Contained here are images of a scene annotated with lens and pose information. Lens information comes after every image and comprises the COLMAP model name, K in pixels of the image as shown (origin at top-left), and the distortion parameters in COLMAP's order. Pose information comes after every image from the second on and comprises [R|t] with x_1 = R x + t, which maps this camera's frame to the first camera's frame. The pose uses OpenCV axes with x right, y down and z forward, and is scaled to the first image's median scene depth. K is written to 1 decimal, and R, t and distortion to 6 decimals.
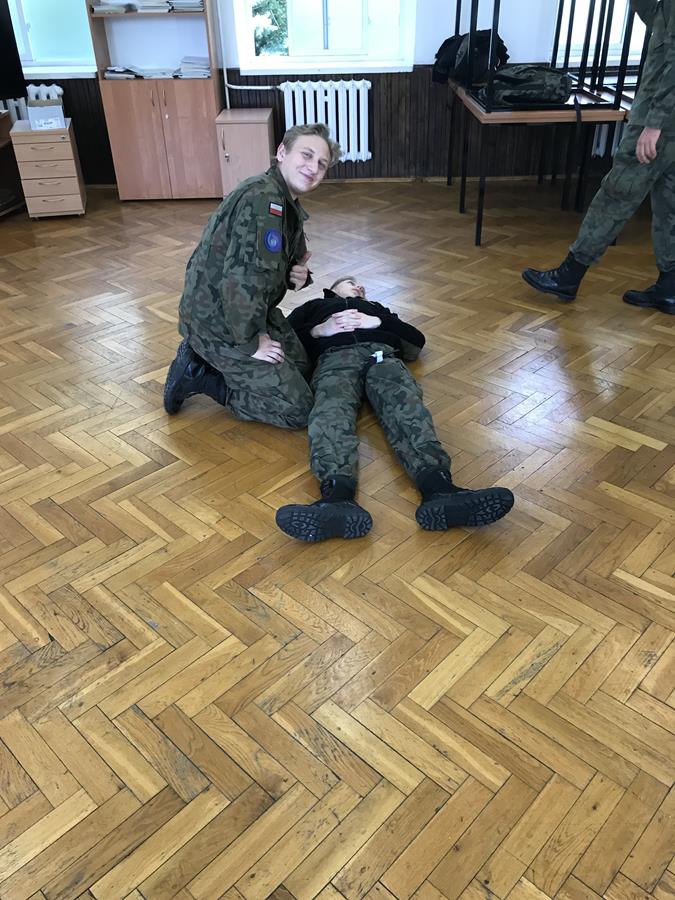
lens RADIAL K [[755.6, 0, 342.9], [0, 755.6, 448.8], [0, 0, 1]] dist [0.041079, -0.057338]
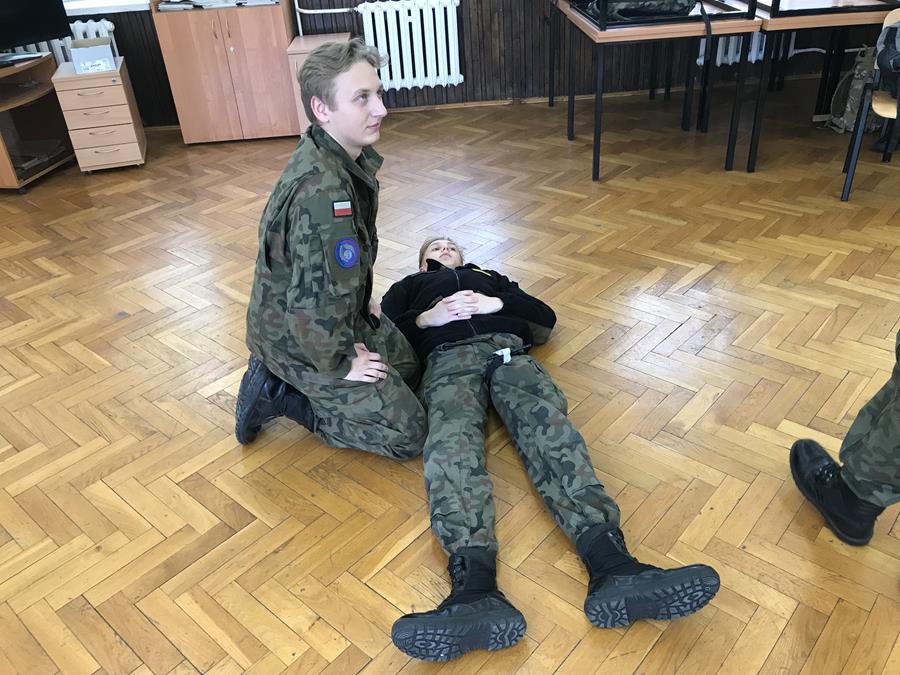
lens RADIAL K [[755.6, 0, 442.9], [0, 755.6, 339.0], [0, 0, 1]] dist [0.041079, -0.057338]
pose [[0.998340, -0.056894, 0.008961, -0.018172], [0.057030, 0.998249, -0.015698, -0.098931], [-0.008052, 0.016183, 0.999837, 0.161881]]
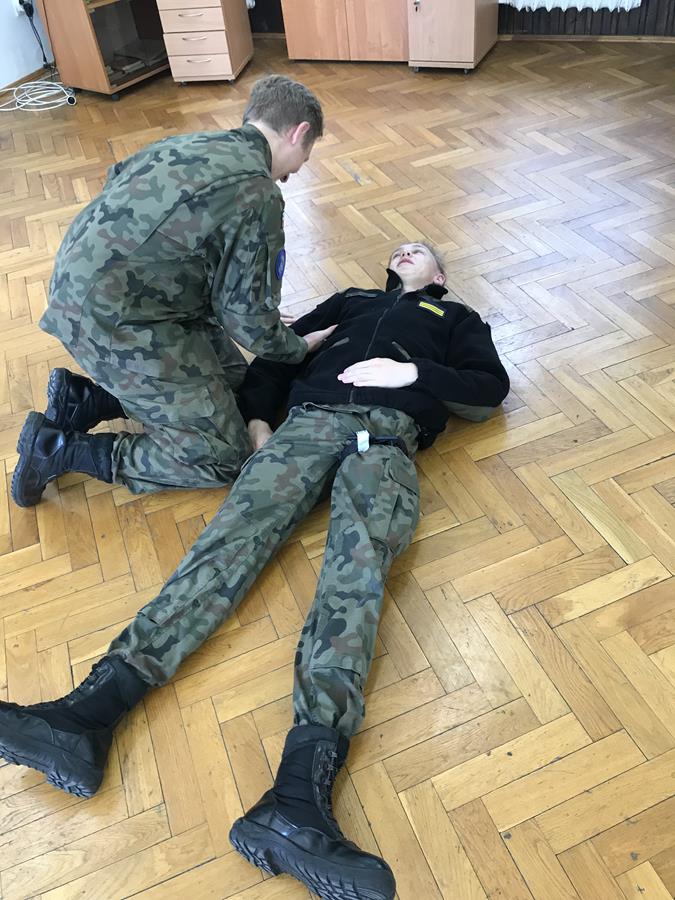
lens RADIAL K [[755.6, 0, 342.9], [0, 755.6, 448.8], [0, 0, 1]] dist [0.041079, -0.057338]
pose [[0.908766, 0.225072, -0.351407, 0.181775], [-0.146920, 0.960732, 0.235391, -0.191388], [0.390588, -0.162286, 0.906148, 0.345255]]
